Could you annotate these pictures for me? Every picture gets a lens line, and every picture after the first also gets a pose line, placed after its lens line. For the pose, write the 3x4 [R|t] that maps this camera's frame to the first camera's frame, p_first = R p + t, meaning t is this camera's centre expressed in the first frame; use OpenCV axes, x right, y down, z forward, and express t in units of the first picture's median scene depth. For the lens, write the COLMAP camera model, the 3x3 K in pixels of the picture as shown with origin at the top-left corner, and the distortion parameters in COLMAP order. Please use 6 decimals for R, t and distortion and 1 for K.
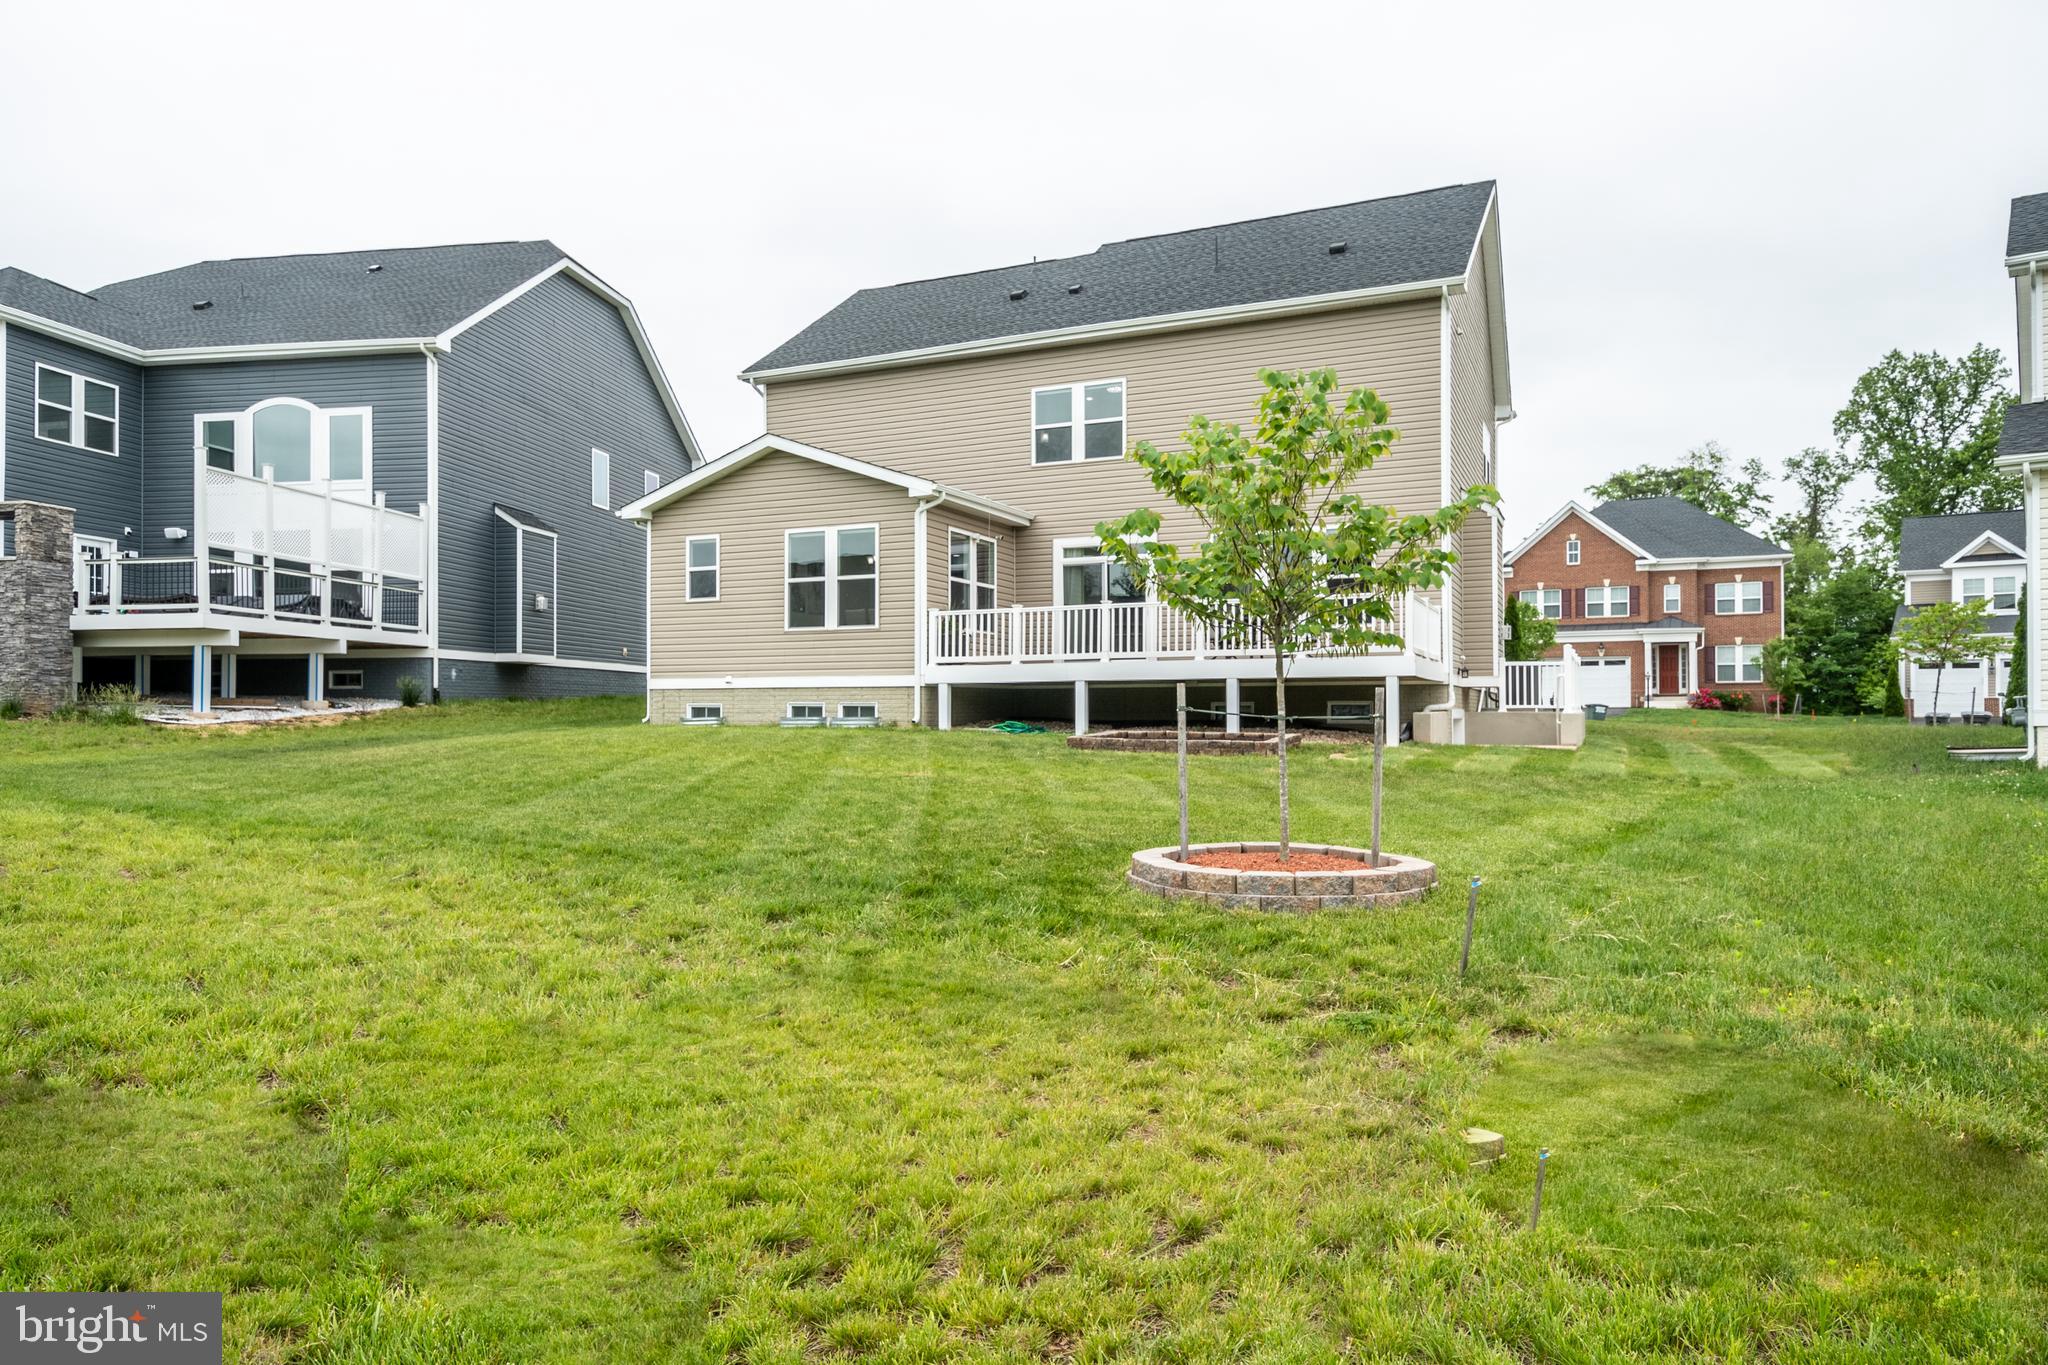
lens RADIAL K [[1336.1, 0, 1012.0], [0, 1336.1, 691.9], [0, 0, 1]] dist [0.012834, -0.001695]
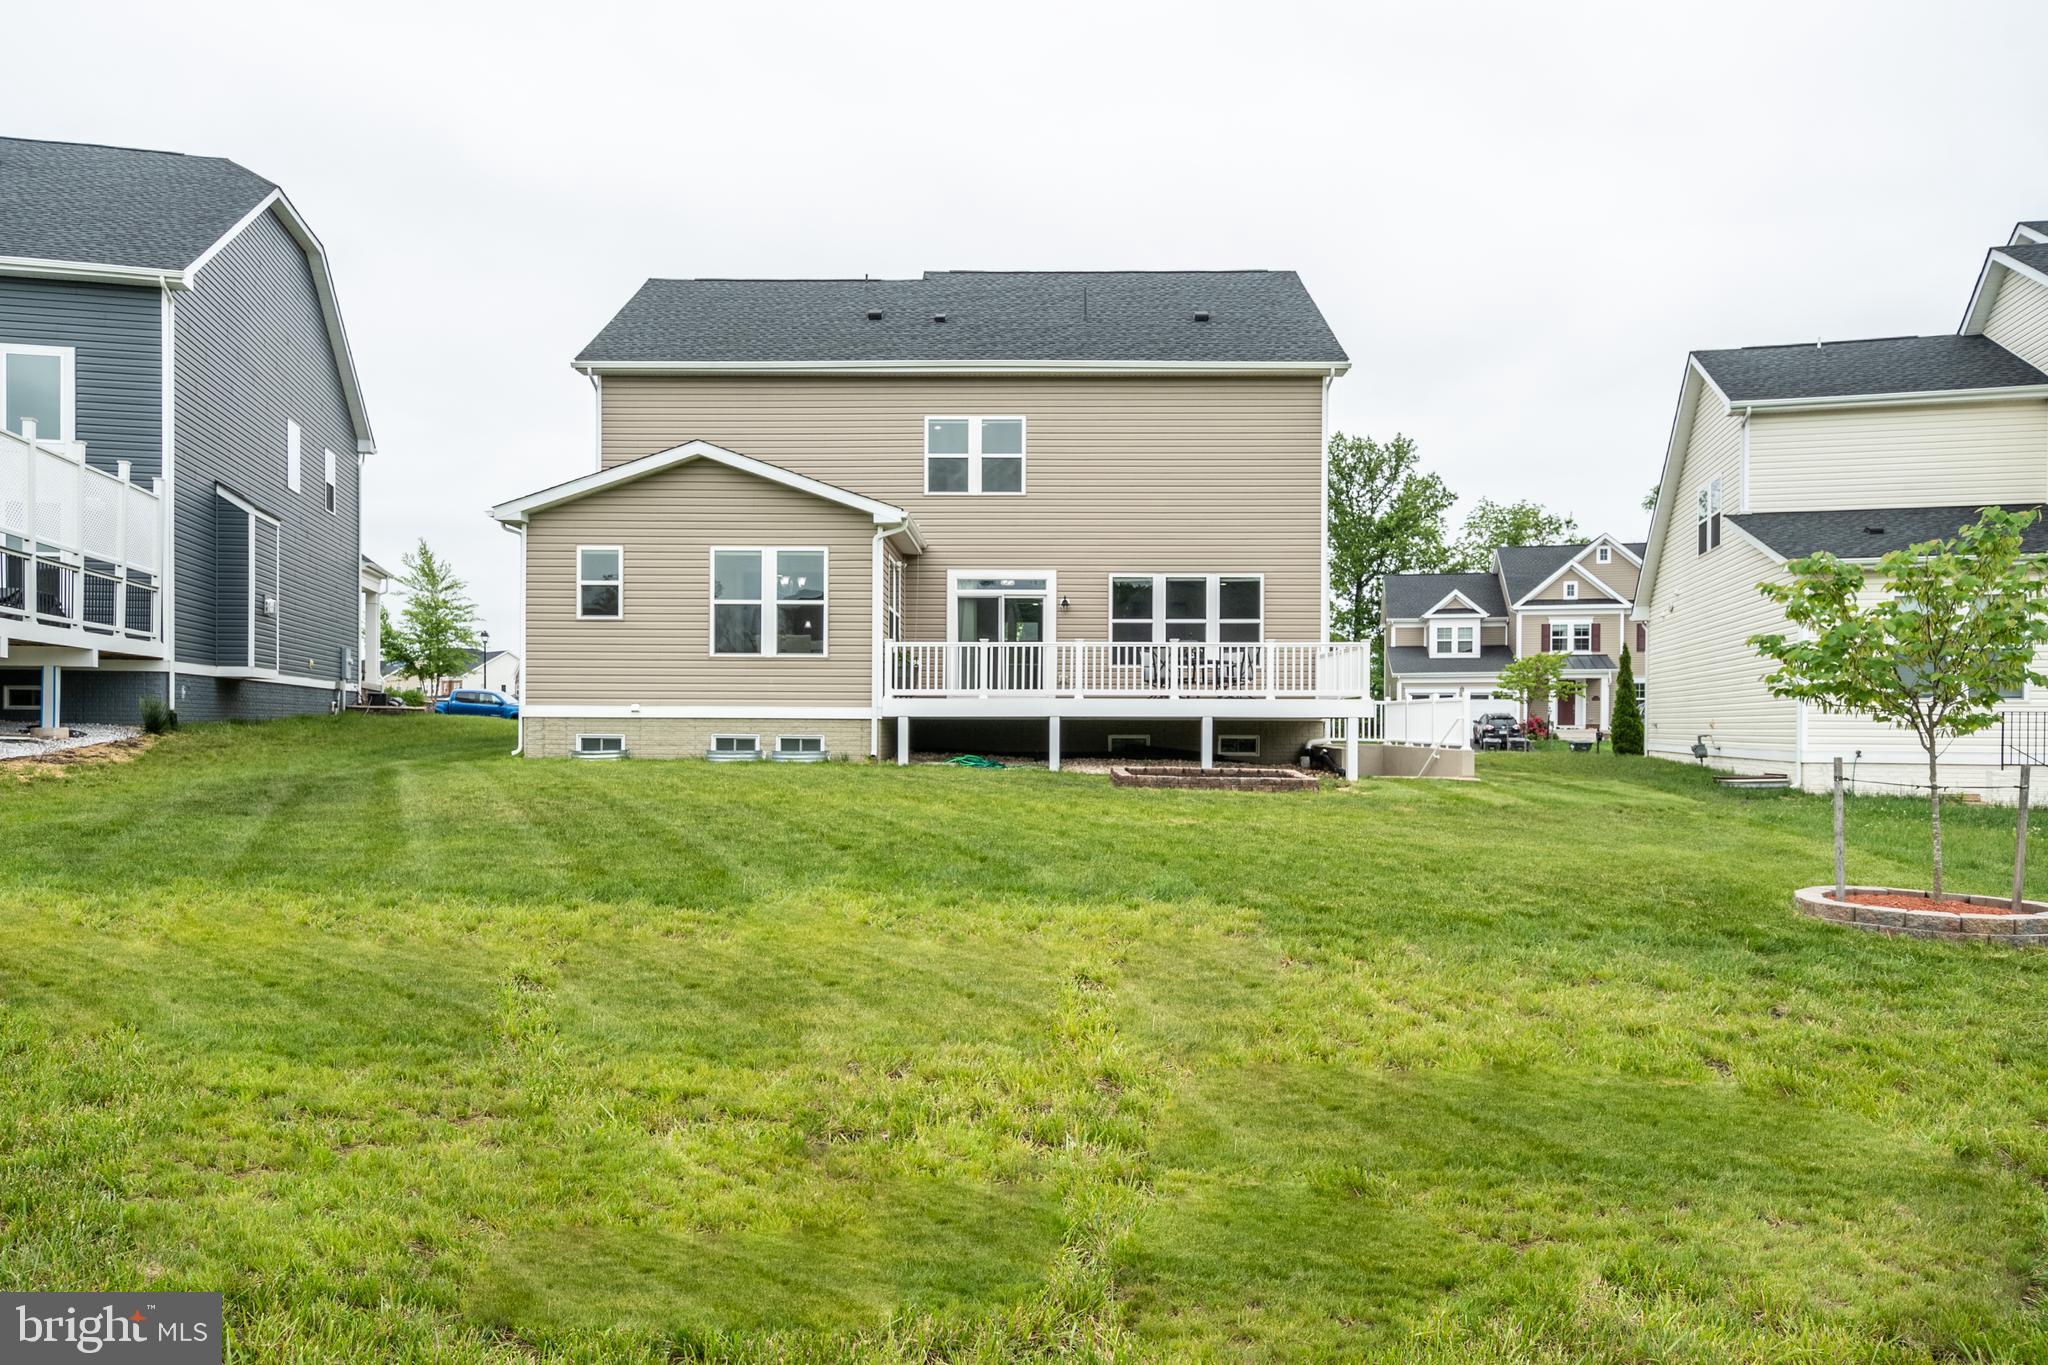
lens RADIAL K [[1336.1, 0, 1011.8], [0, 1336.1, 721.1], [0, 0, 1]] dist [0.012834, -0.001695]
pose [[0.912956, 0.007946, 0.407982, -0.343038], [-0.013594, 0.999848, 0.010946, -0.013589], [-0.407832, -0.015539, 0.912925, 0.071551]]
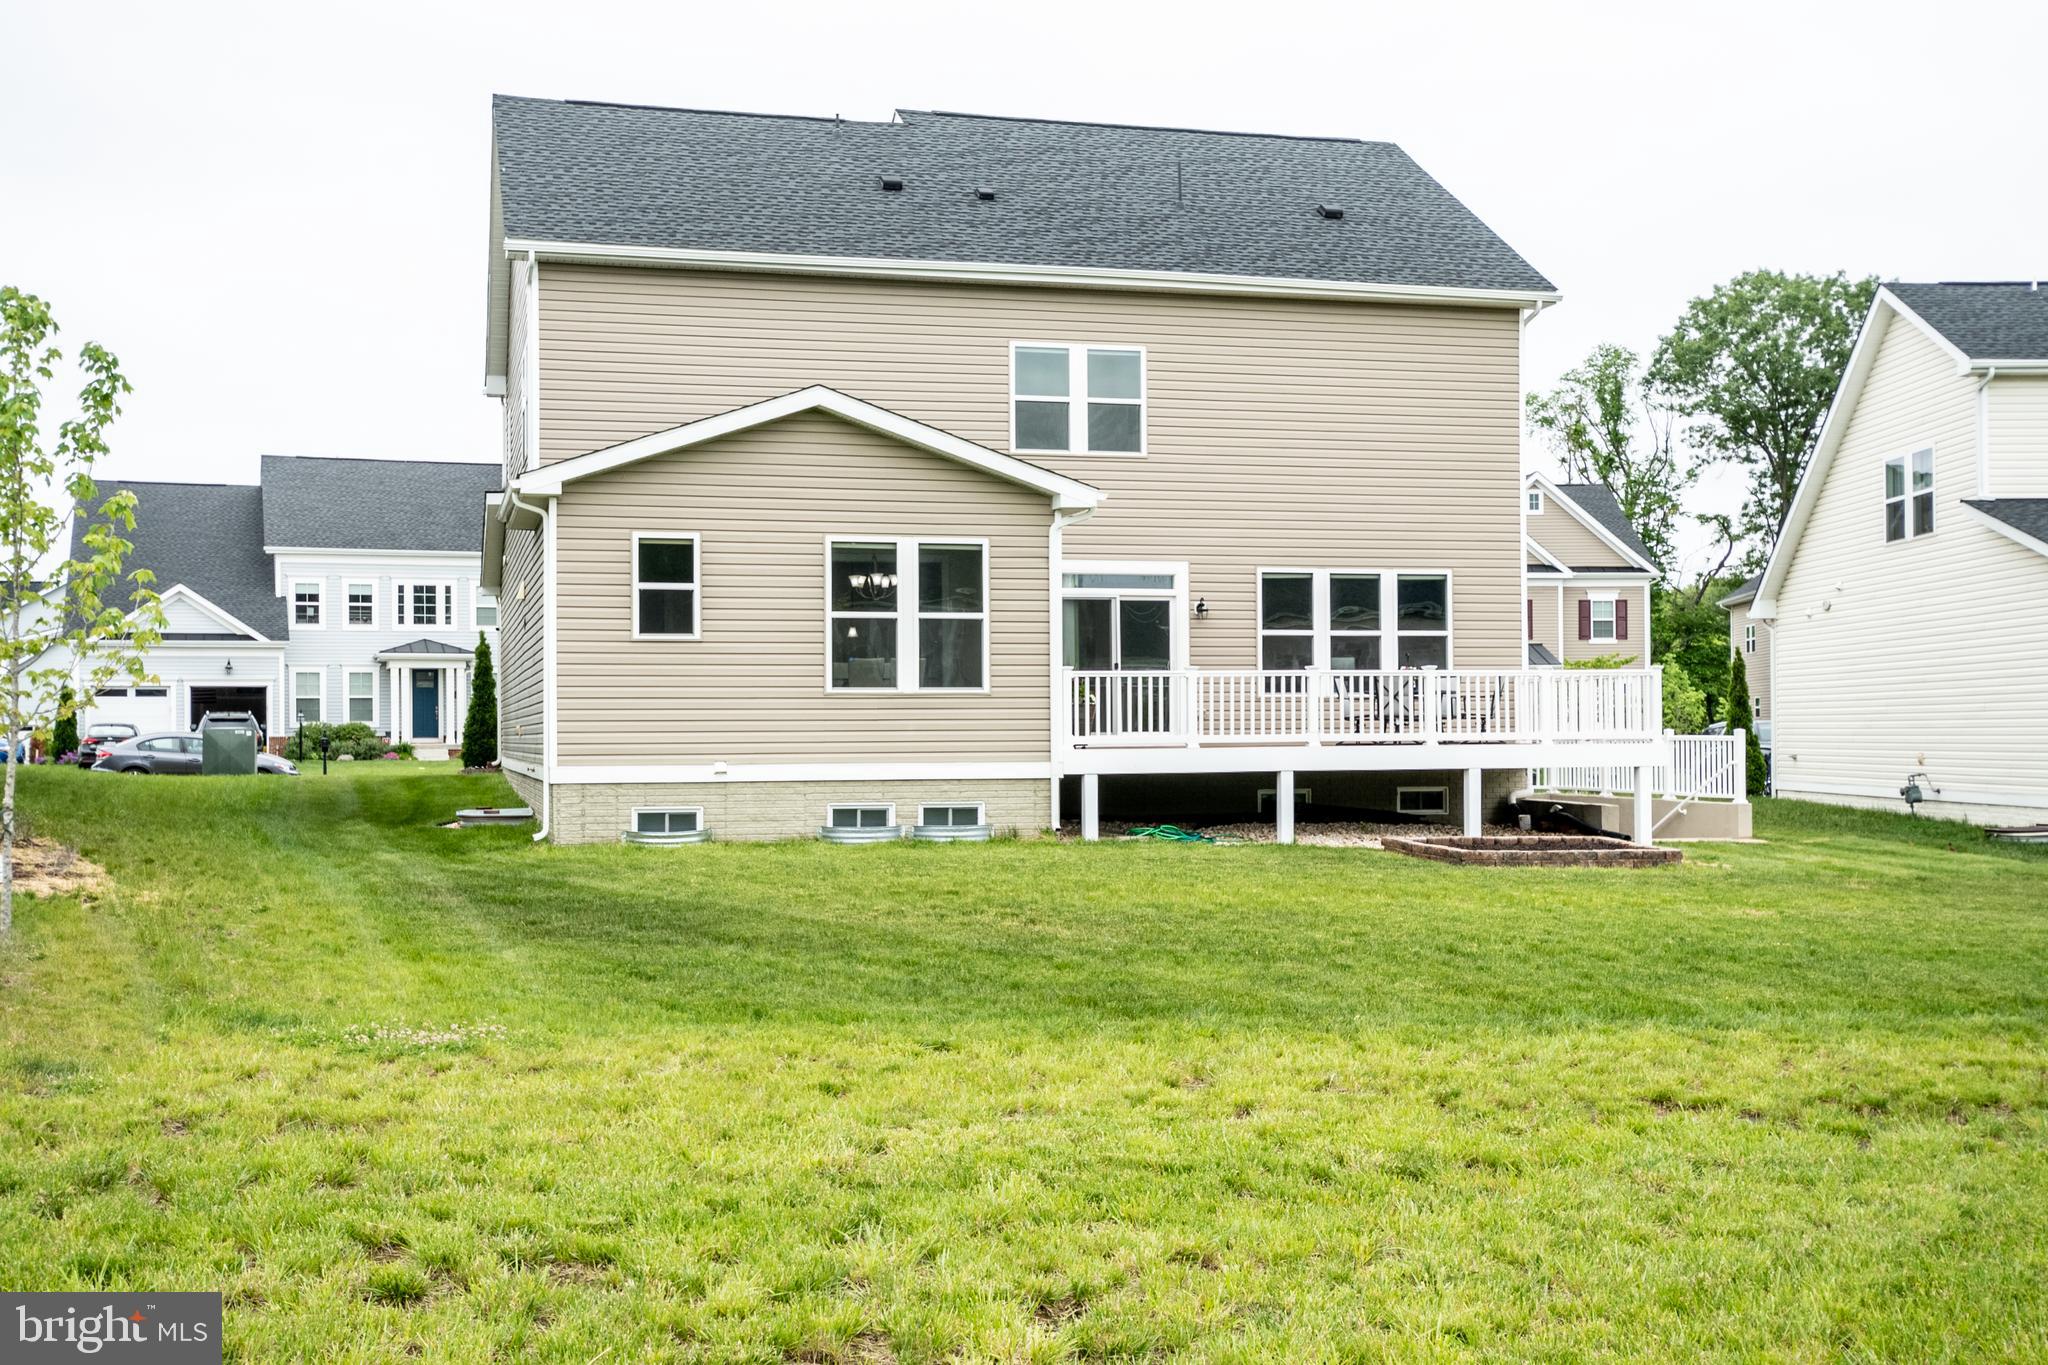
lens RADIAL K [[2229.6, 0, 1015.7], [0, 2229.6, 679.1], [0, 0, 1]] dist [0.043135, 0.000000]
pose [[0.760546, 0.013154, 0.649151, -0.768573], [-0.005308, 0.999887, -0.014042, -0.036085], [-0.649262, 0.007233, 0.760530, 0.121935]]
